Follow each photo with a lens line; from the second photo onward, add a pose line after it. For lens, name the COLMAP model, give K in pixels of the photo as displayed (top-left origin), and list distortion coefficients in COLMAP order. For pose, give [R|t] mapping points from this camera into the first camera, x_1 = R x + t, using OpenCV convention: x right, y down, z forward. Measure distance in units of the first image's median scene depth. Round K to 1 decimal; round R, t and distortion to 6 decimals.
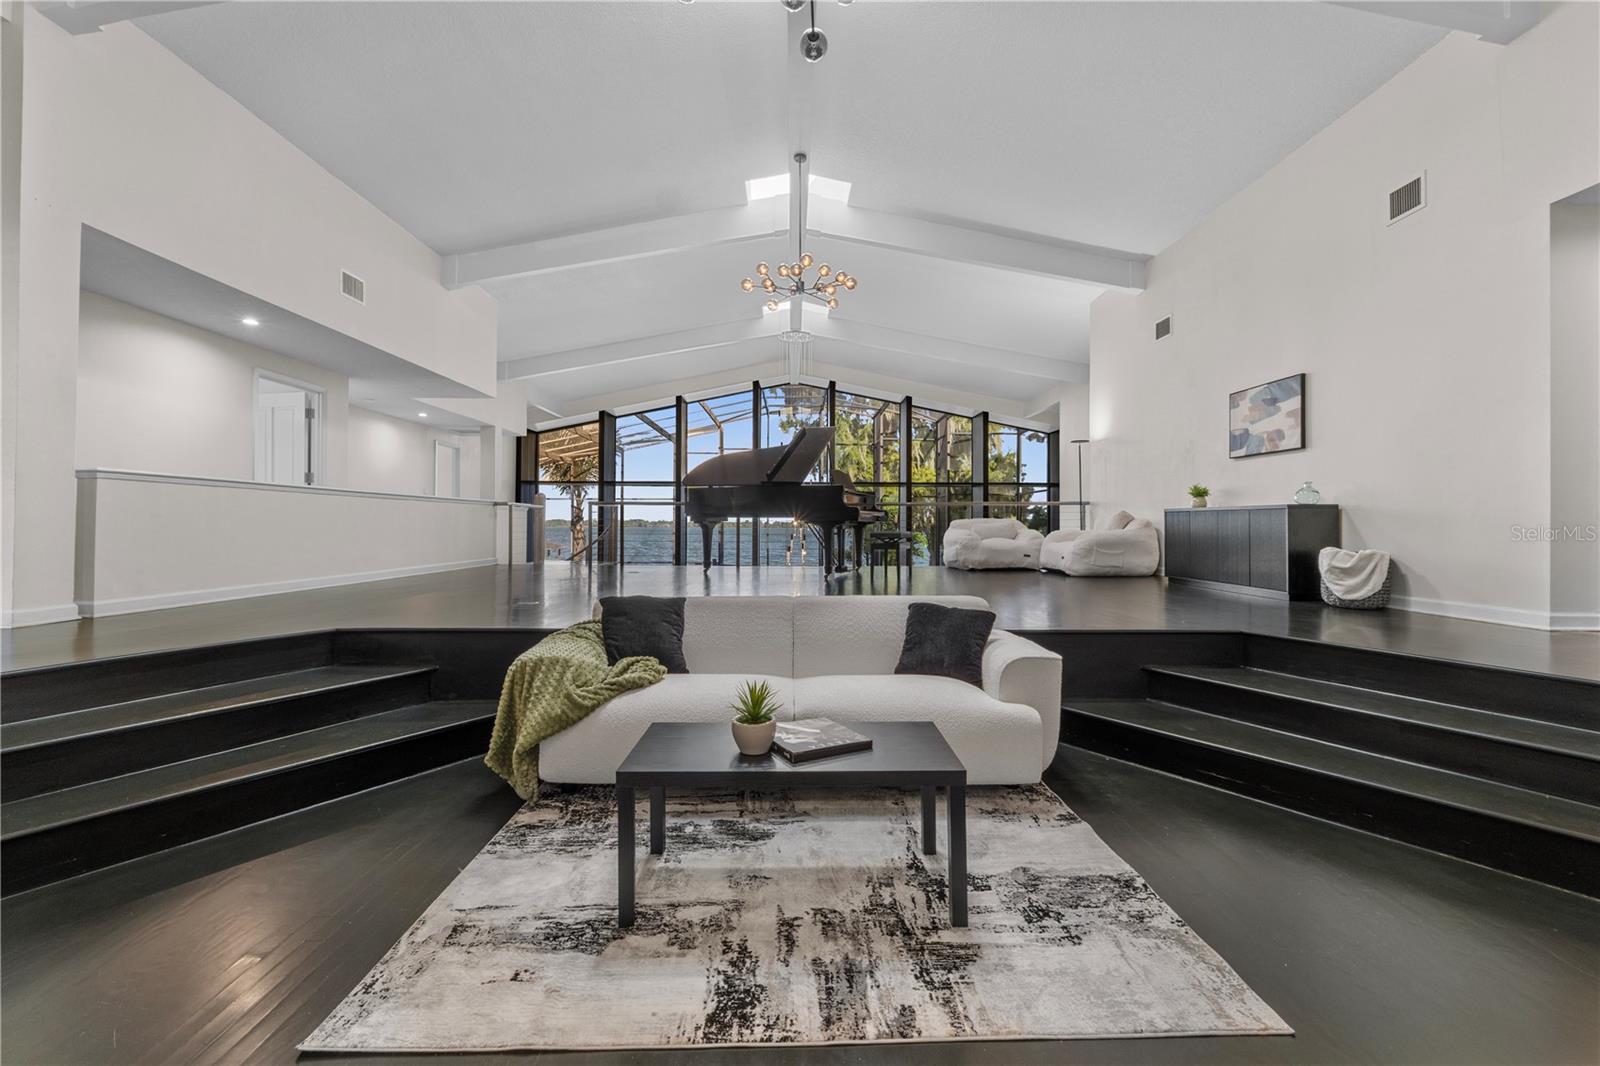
lens RADIAL K [[678.1, 0, 800.2], [0, 678.1, 517.2], [0, 0, 1]] dist [-0.004933, -0.000619]
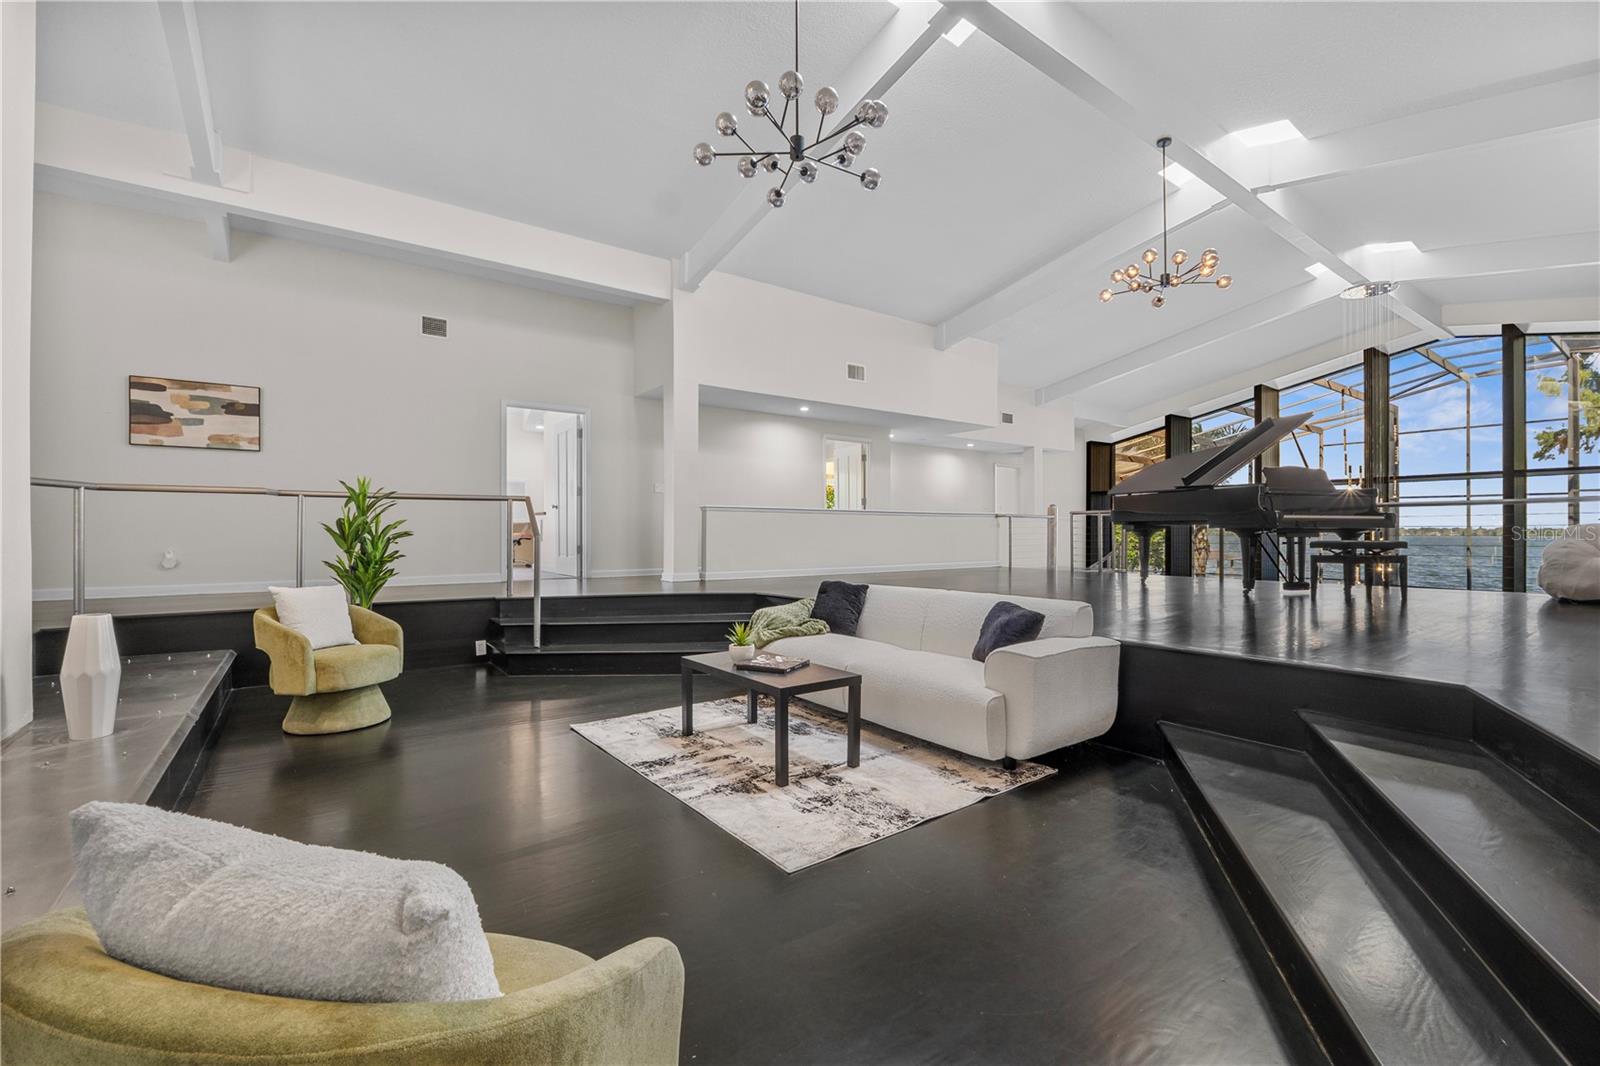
lens RADIAL K [[678.1, 0, 806.6], [0, 678.1, 537.8], [0, 0, 1]] dist [-0.004933, -0.000619]
pose [[0.589327, 0.003036, -0.807889, 1.145915], [0.011561, 0.999859, 0.012191, 0.002320], [0.807812, -0.016524, 0.589209, 0.091528]]
